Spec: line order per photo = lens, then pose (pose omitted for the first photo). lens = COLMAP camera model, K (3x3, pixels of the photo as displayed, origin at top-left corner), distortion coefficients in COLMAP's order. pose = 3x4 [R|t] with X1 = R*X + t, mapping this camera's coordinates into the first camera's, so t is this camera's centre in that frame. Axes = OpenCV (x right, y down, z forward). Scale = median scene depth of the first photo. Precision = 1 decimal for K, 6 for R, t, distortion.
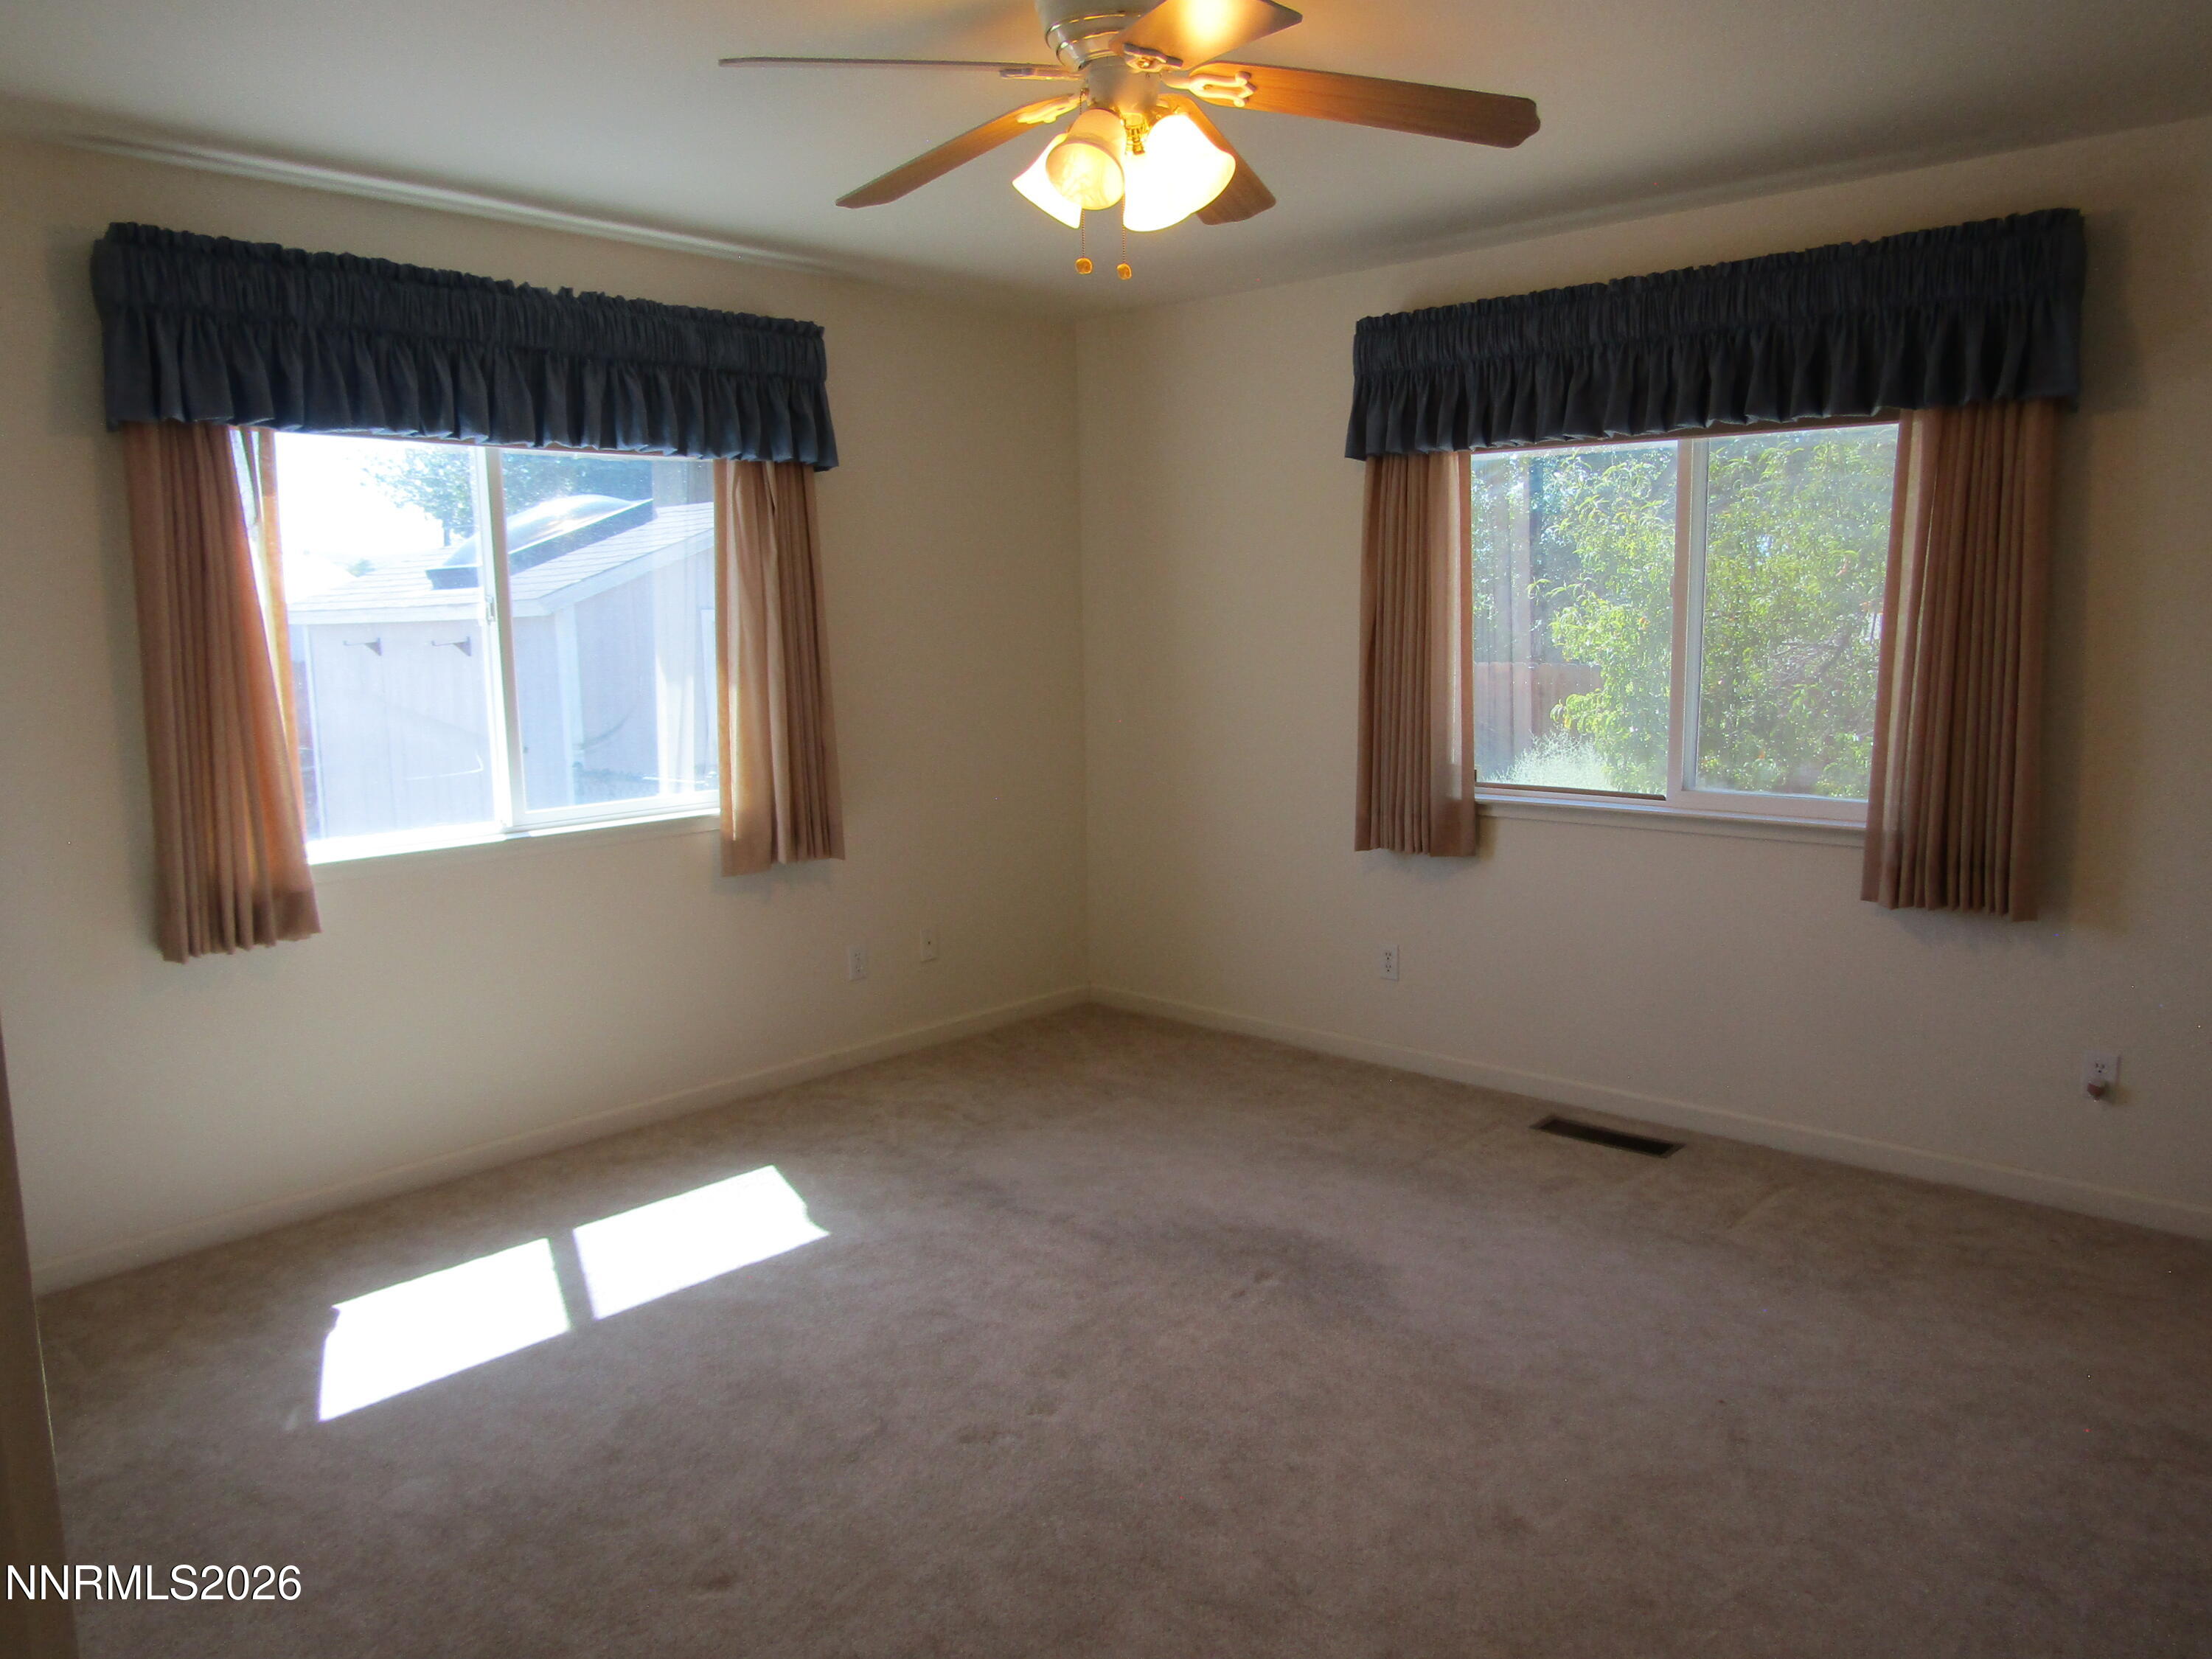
lens RADIAL K [[1561.2, 0, 1104.0], [0, 1561.2, 850.6], [0, 0, 1]] dist [0.003461, -0.007637]
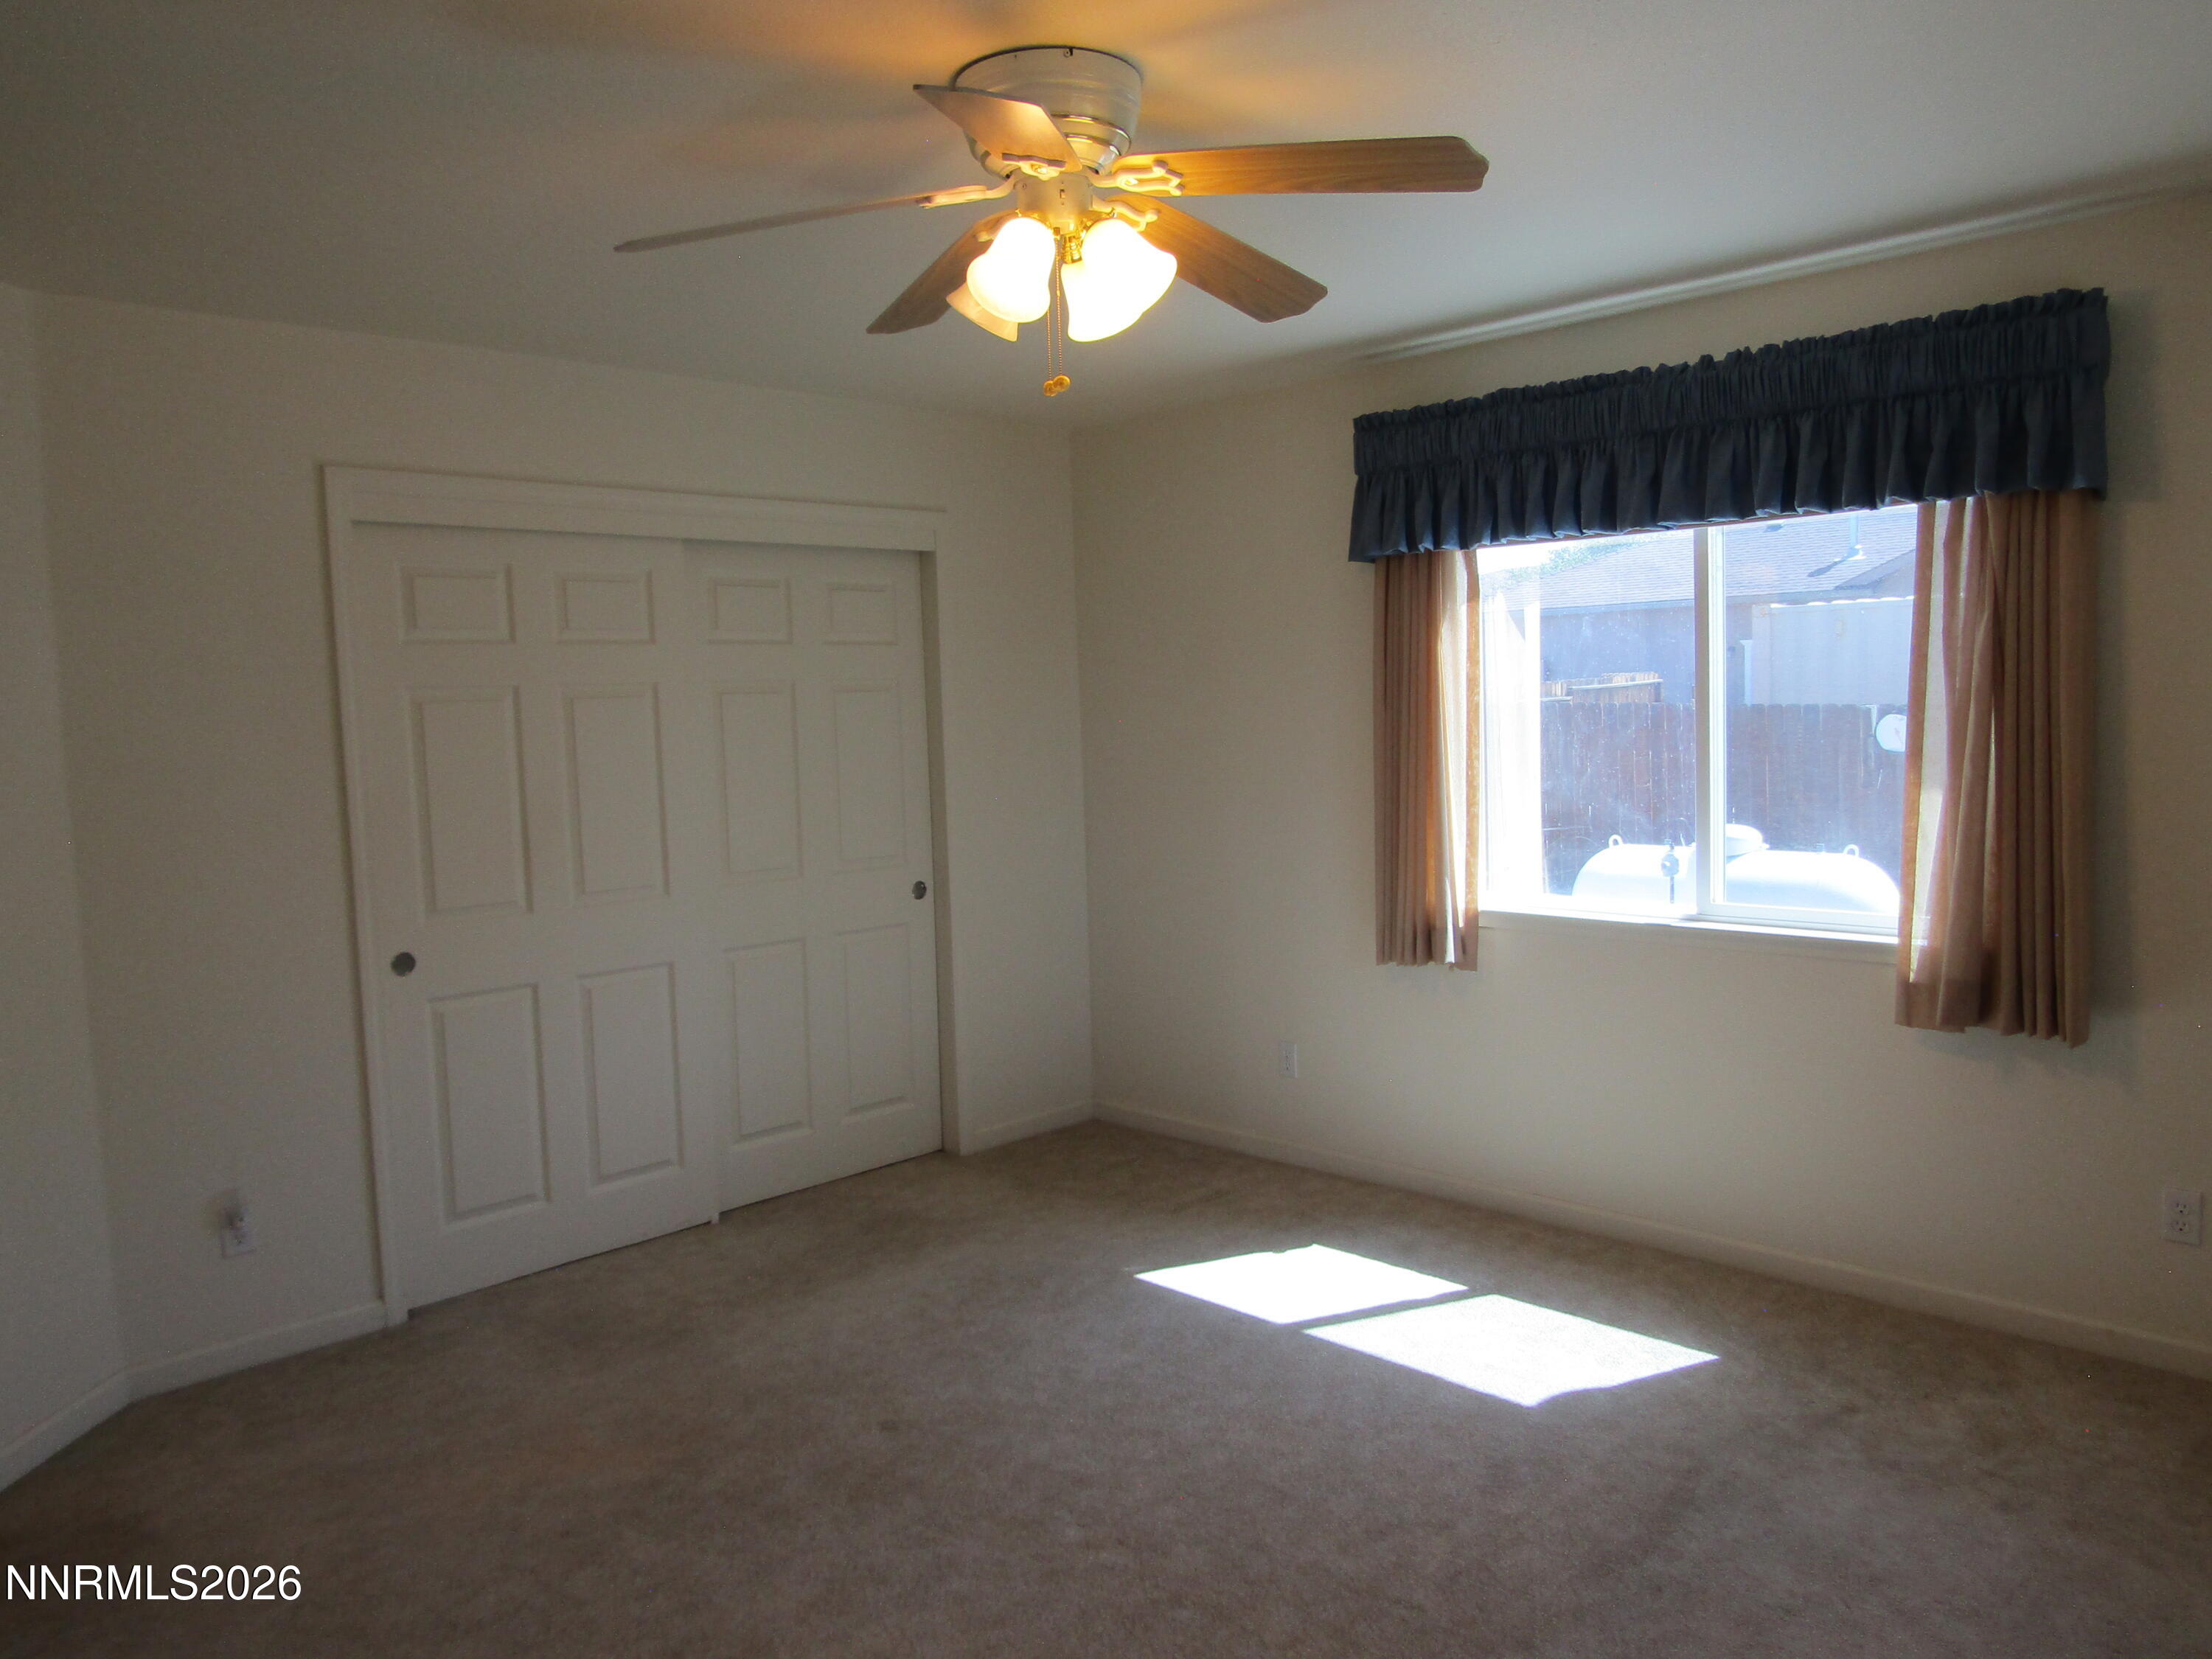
lens RADIAL K [[1788.2, 0, 1106.0], [0, 1788.2, 829.5], [0, 0, 1]] dist [0.004918, 0.002546]
pose [[-0.085853, 0.114203, -0.989741, 0.866699], [-0.103147, 0.987052, 0.122840, -0.192244], [0.990954, 0.112635, -0.072962, 0.832917]]
